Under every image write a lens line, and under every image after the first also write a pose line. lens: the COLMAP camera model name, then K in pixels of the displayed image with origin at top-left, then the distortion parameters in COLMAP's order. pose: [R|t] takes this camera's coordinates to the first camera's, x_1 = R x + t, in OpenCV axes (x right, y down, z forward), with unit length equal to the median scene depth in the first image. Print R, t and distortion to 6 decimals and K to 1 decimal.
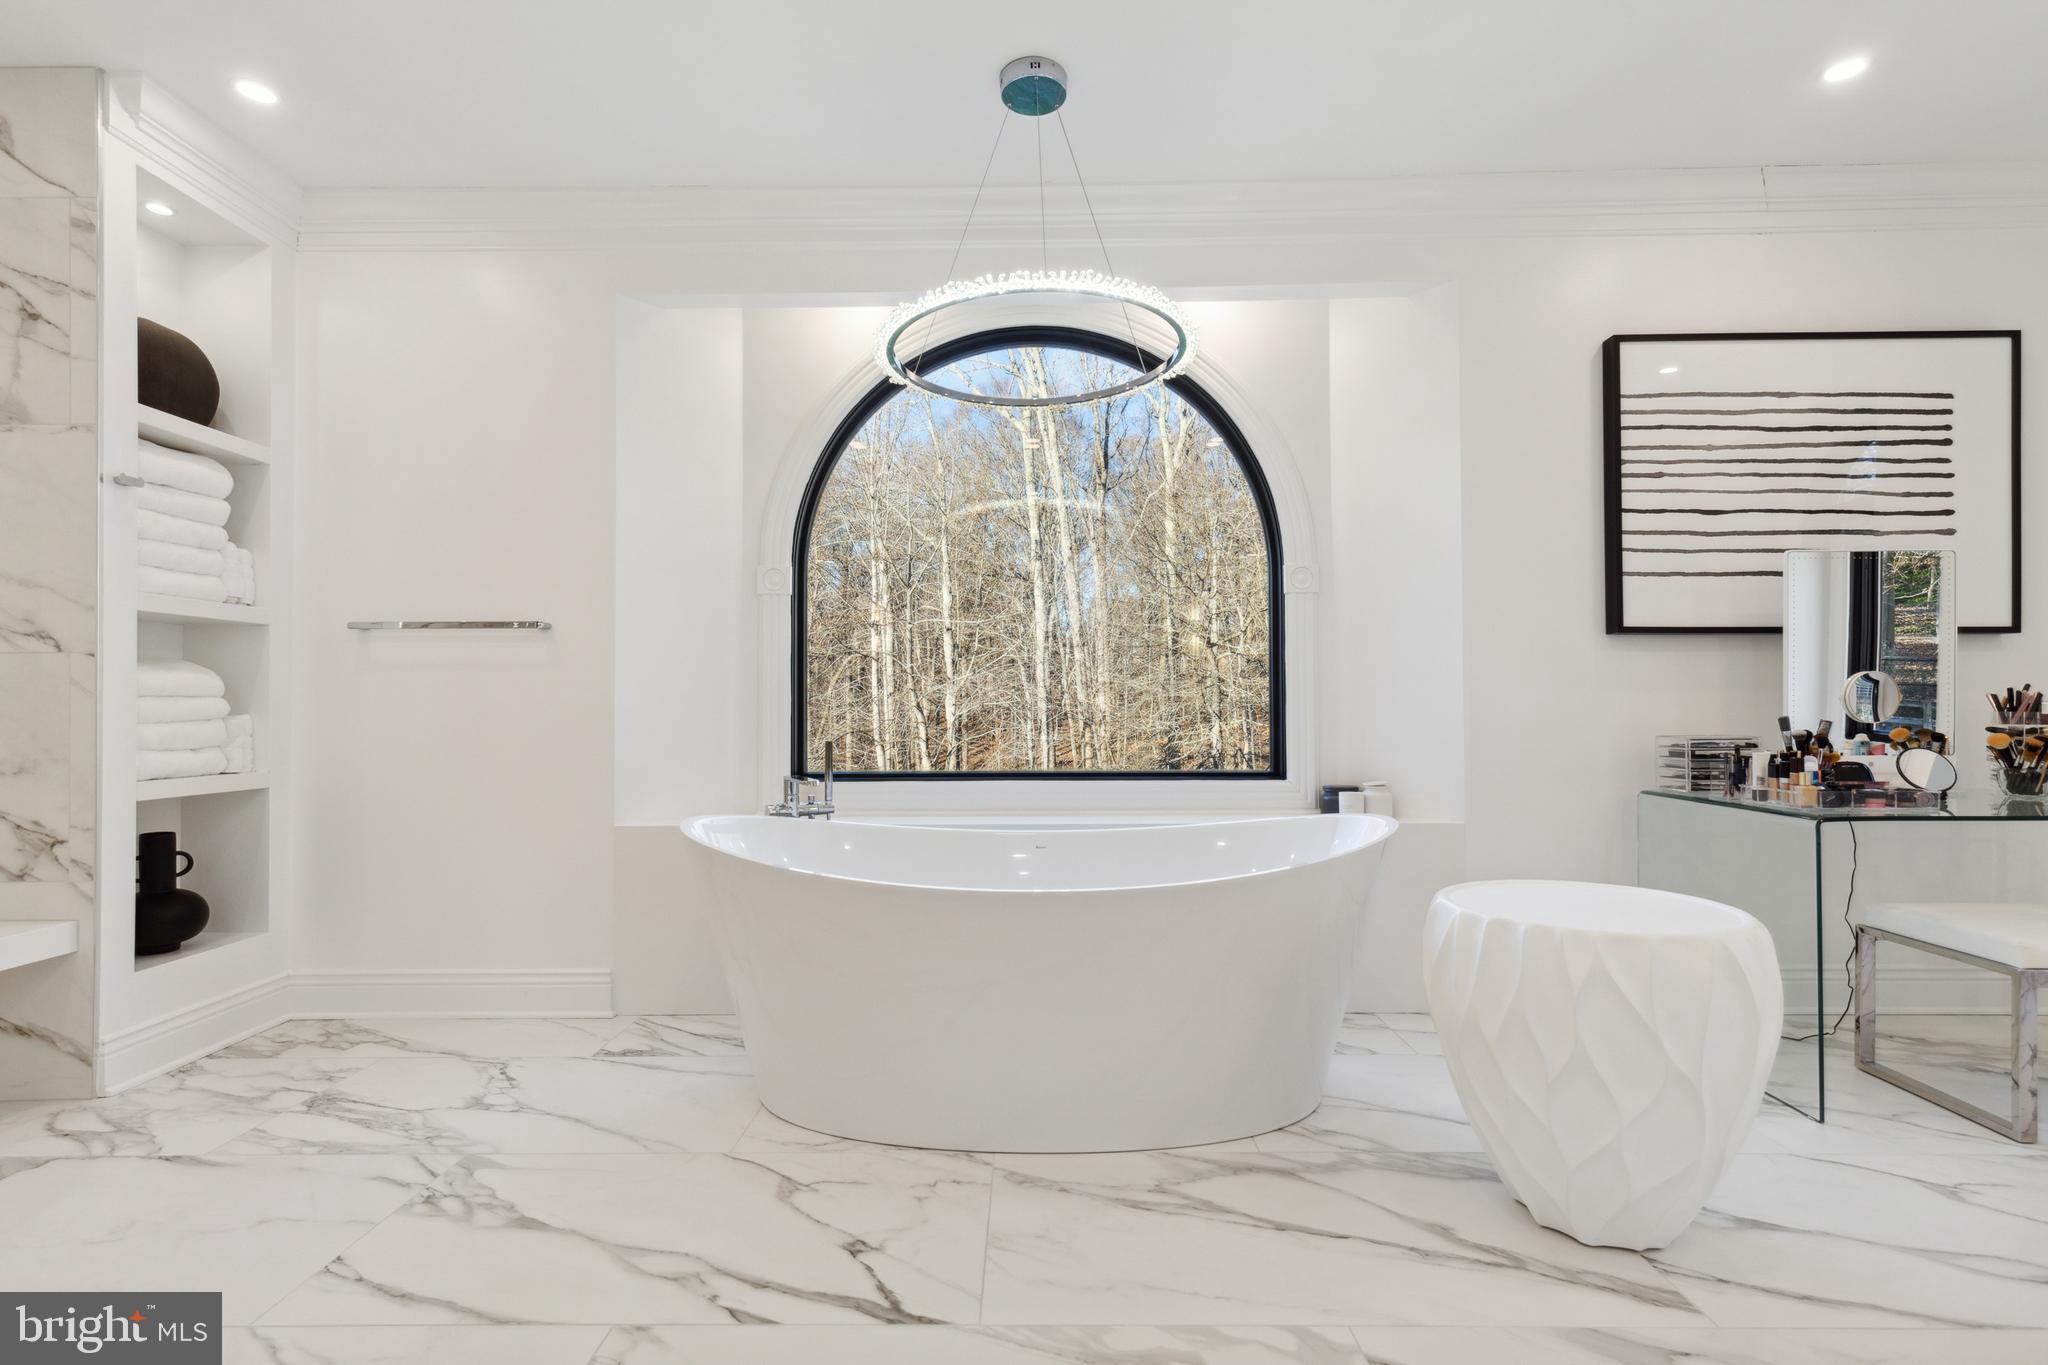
lens RADIAL K [[952.0, 0, 1023.3], [0, 952.0, 697.6], [0, 0, 1]] dist [0.003764, 0.000281]
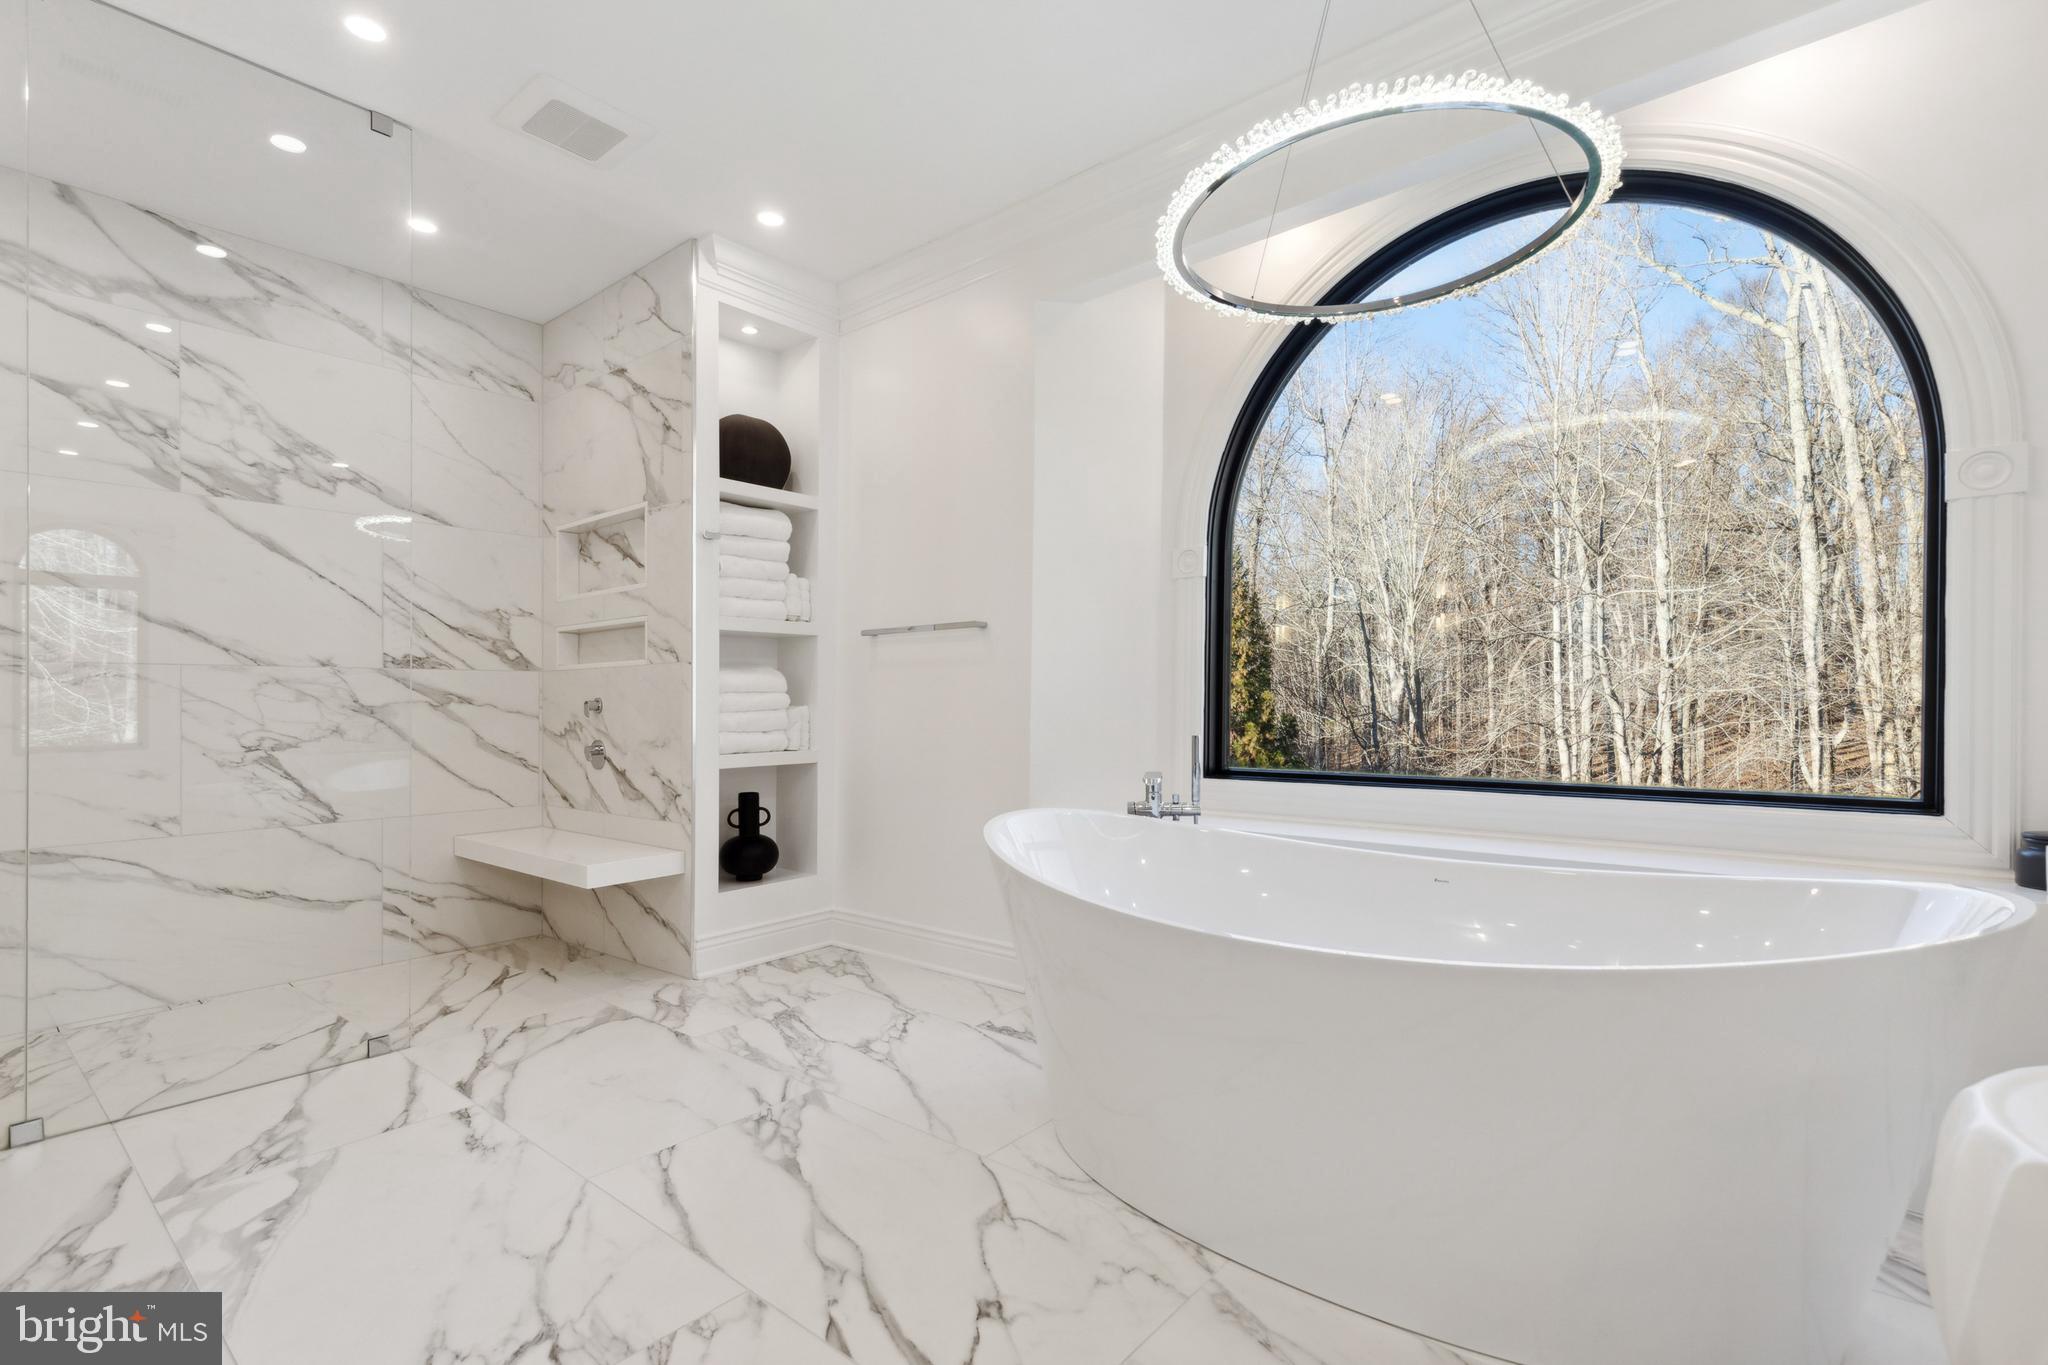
lens RADIAL K [[942.2, 0, 1029.4], [0, 942.2, 706.1], [0, 0, 1]] dist [0.005837, 0.000090]
pose [[0.773619, 0.001607, -0.633649, 0.258342], [0.011135, 0.999808, 0.016130, 0.001274], [0.633553, -0.019534, 0.773452, 0.223903]]
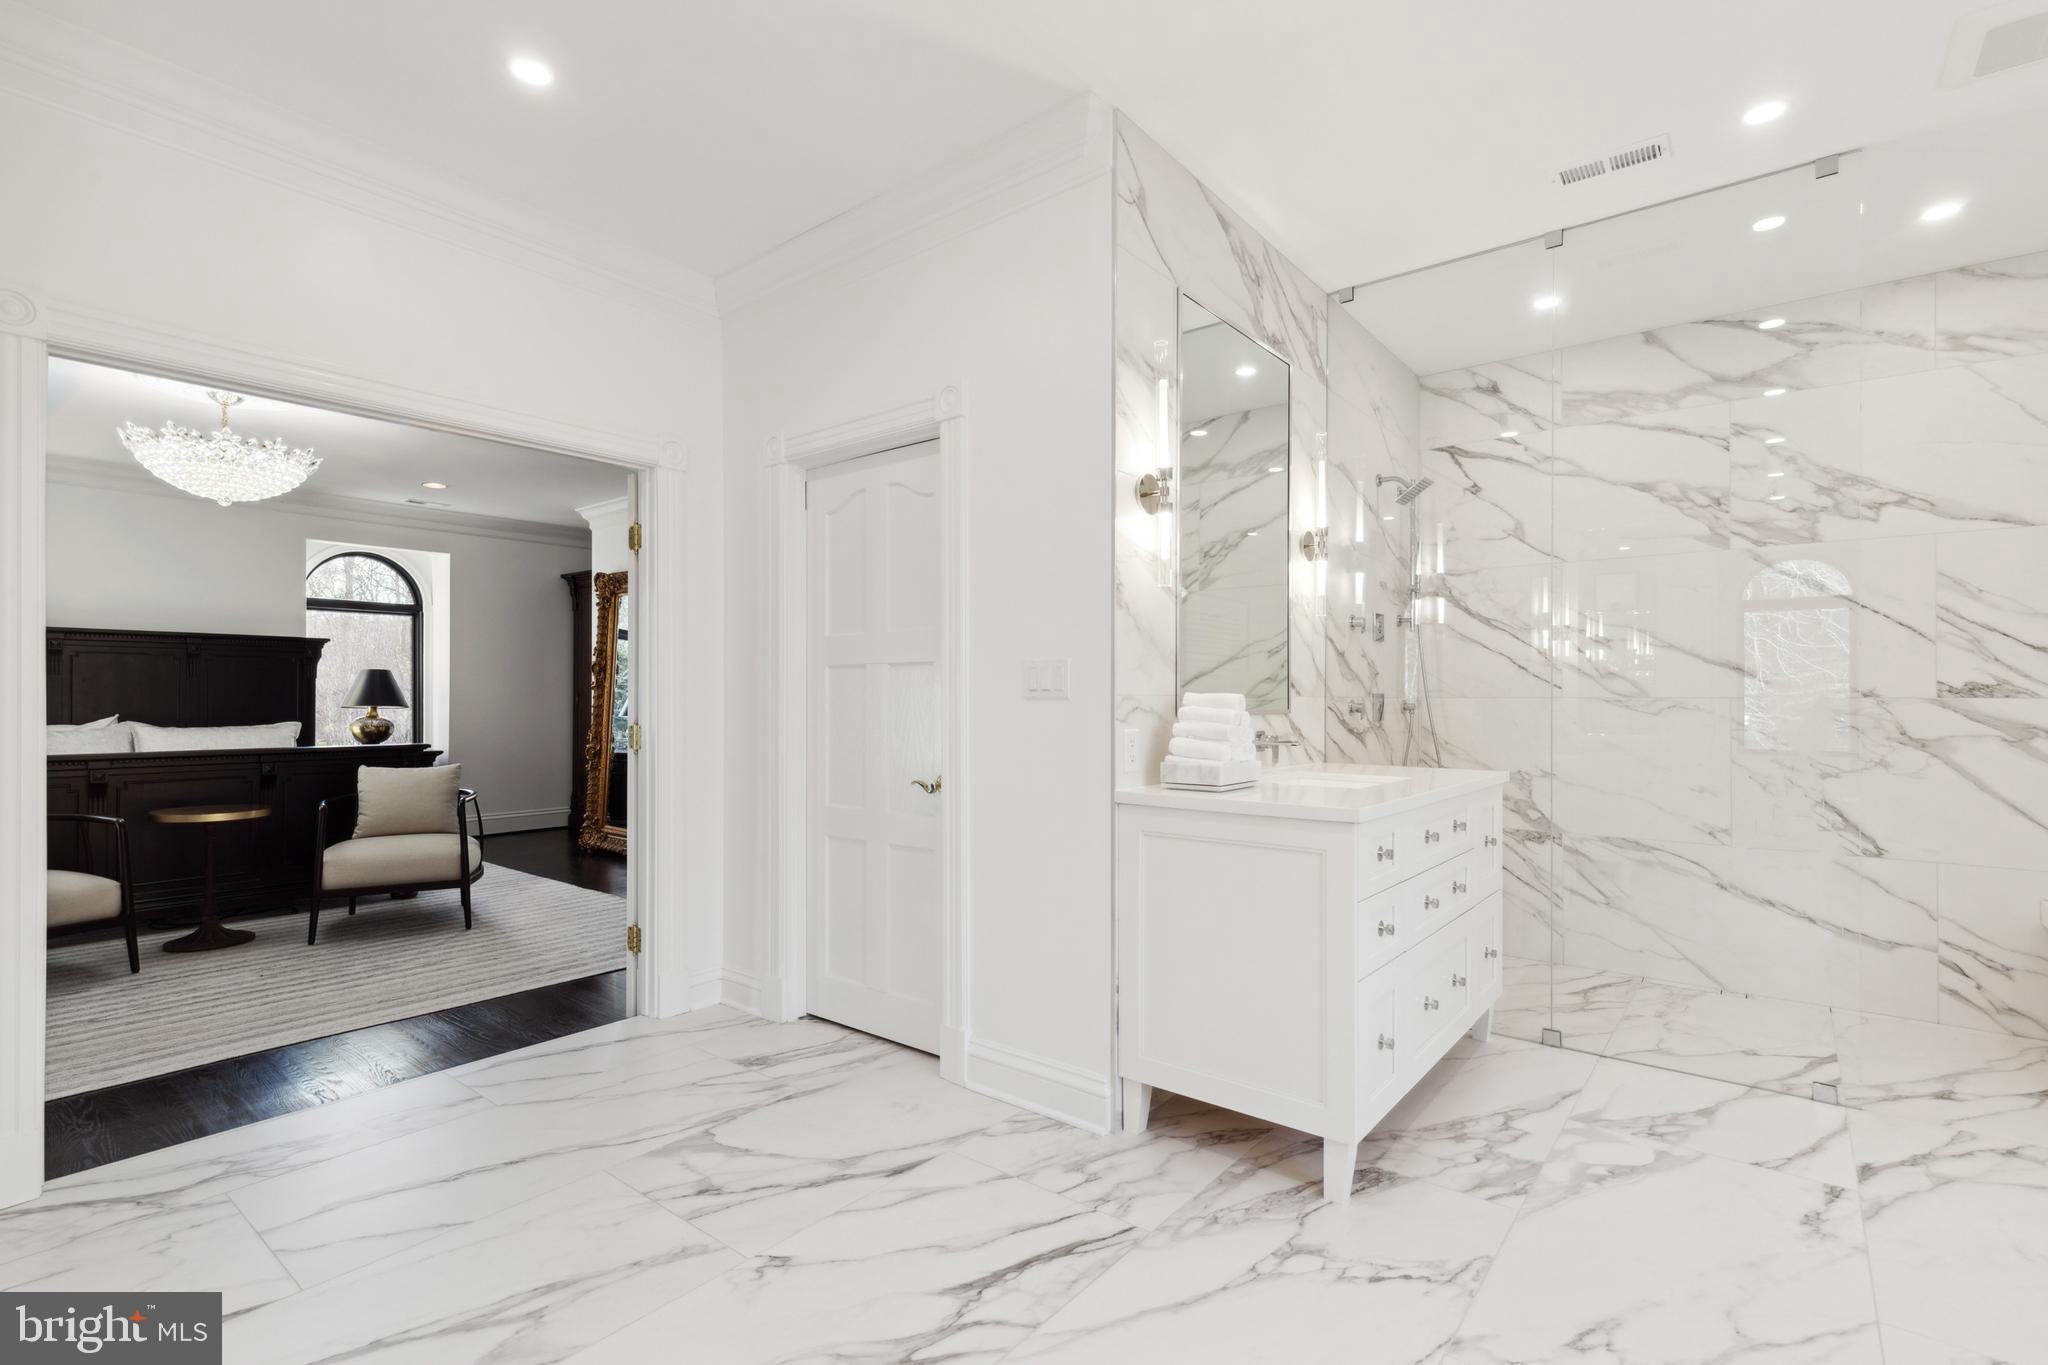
lens RADIAL K [[942.6, 0, 1024.0], [0, 942.6, 682.5], [0, 0, 1]] dist [0.001285, 0.000304]
pose [[-0.620971, -0.007890, -0.783794, 0.434485], [0.010587, 0.999774, -0.018452, -0.067779], [0.783762, -0.019756, -0.620747, 0.604112]]
